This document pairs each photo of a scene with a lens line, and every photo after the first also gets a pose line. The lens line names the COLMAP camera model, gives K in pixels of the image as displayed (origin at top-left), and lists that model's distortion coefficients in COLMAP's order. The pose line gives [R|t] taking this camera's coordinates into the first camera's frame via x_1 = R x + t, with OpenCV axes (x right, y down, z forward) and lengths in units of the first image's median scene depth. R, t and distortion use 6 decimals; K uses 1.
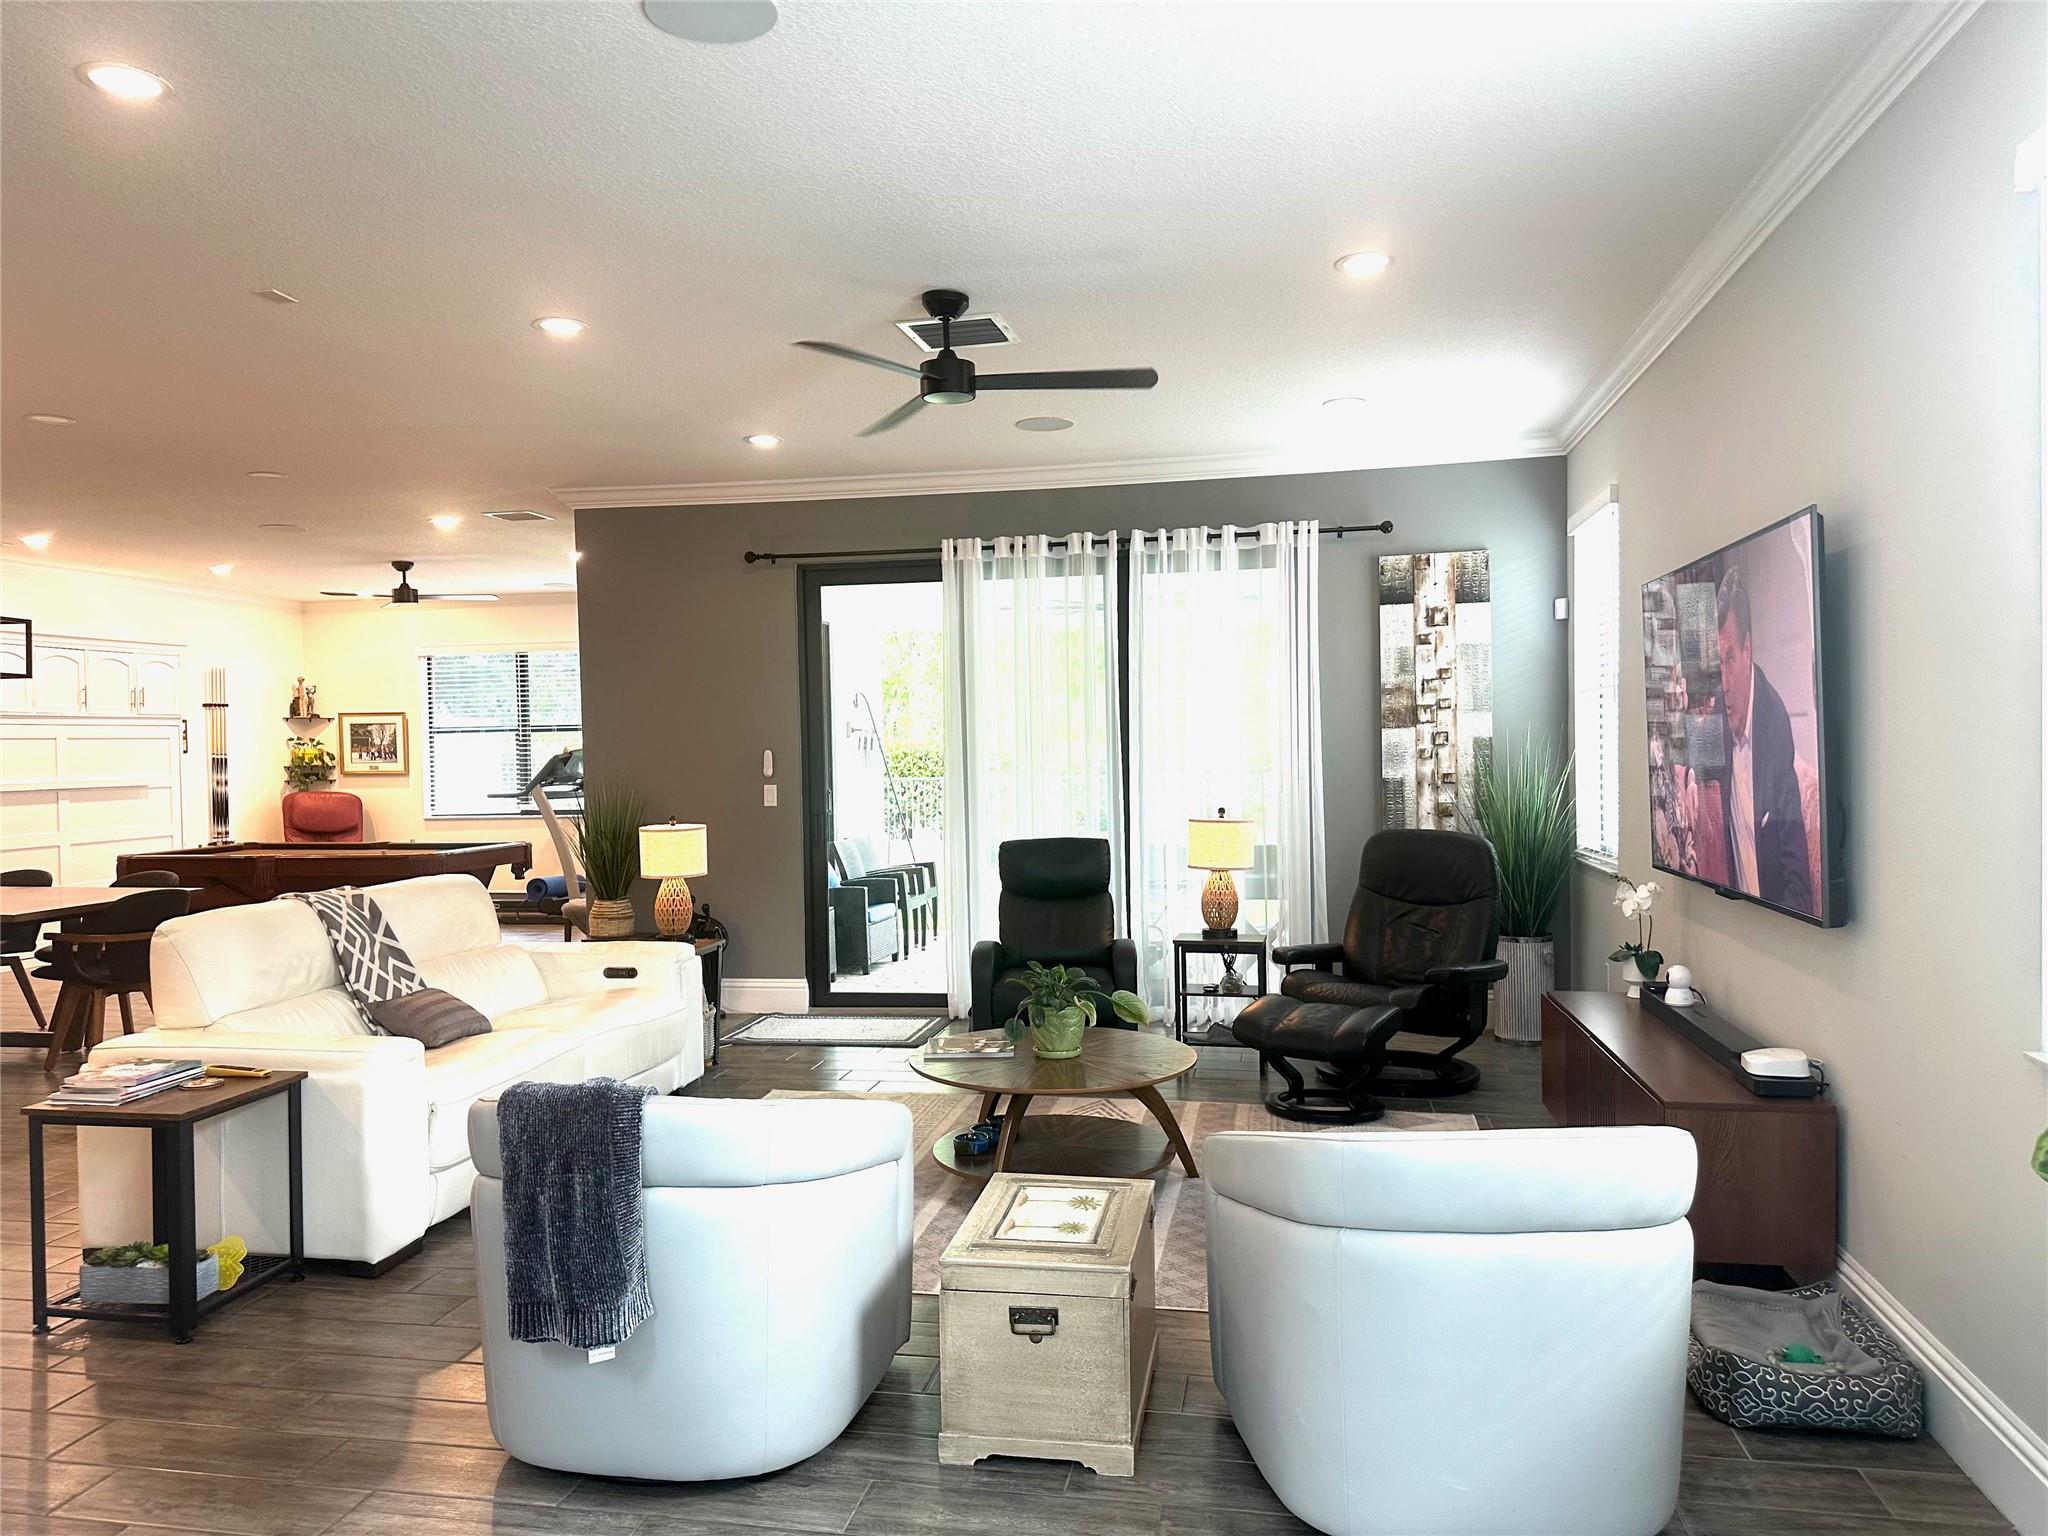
lens RADIAL K [[1468.2, 0, 1016.5], [0, 1468.2, 788.9], [0, 0, 1]] dist [0.089979, -0.105217]
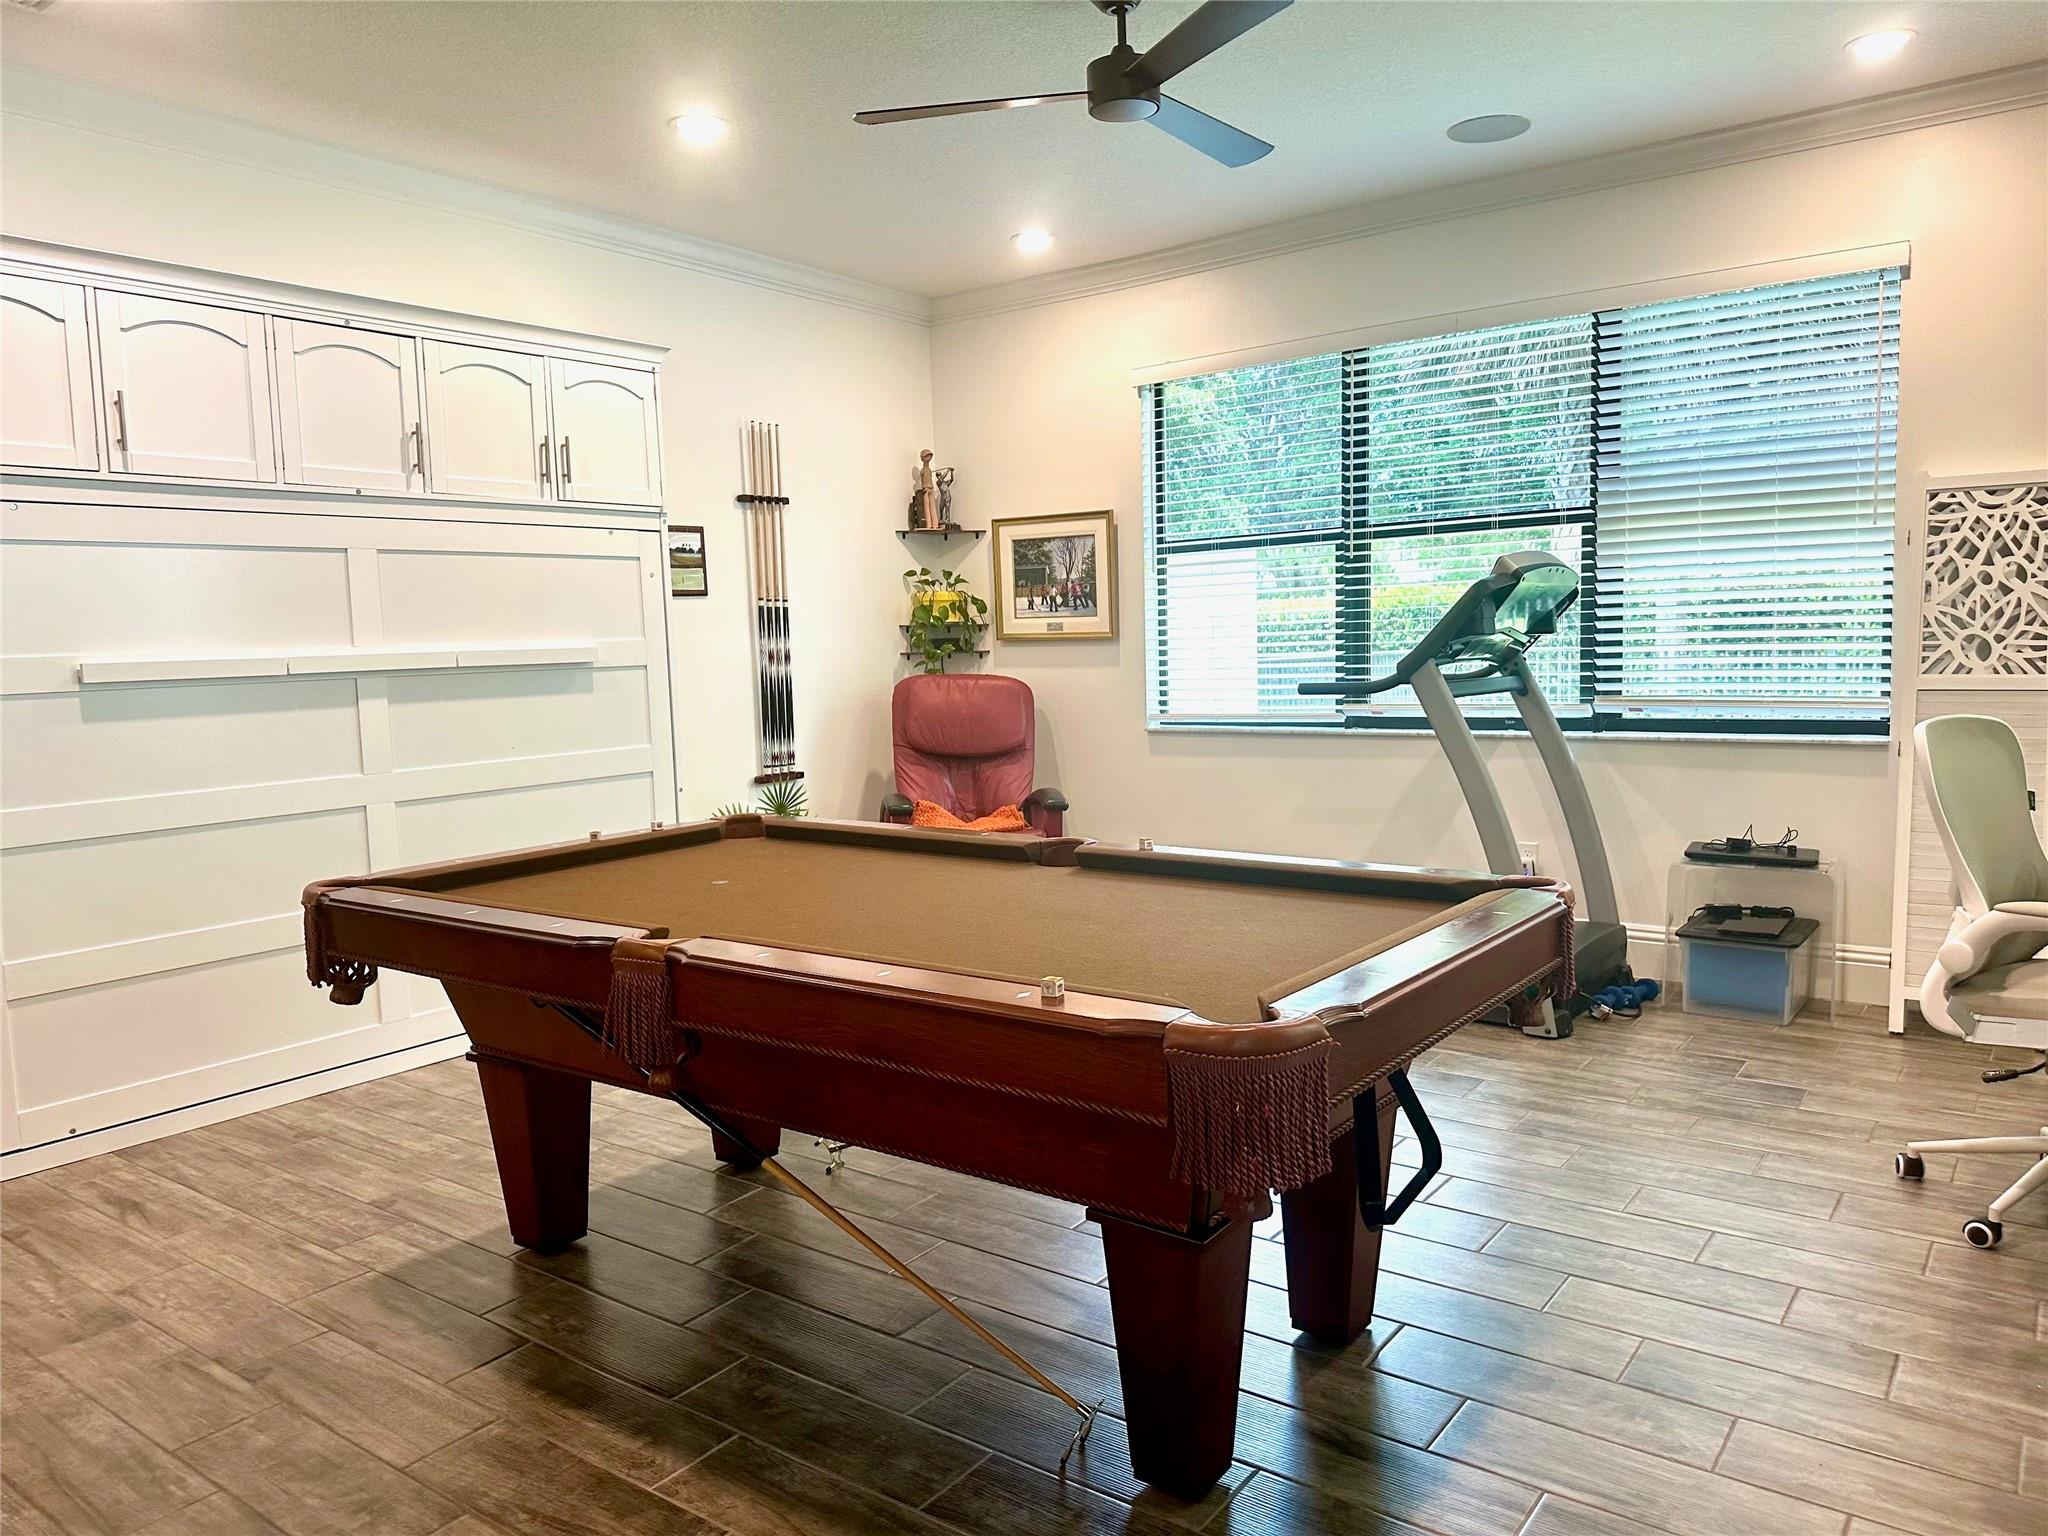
lens RADIAL K [[1468.2, 0, 1017.9], [0, 1468.2, 766.3], [0, 0, 1]] dist [0.089979, -0.105217]
pose [[0.901202, 0.027187, -0.432545, -0.227808], [0.003282, 0.997574, 0.069539, -0.001548], [0.433386, -0.064088, 0.898927, 0.547077]]
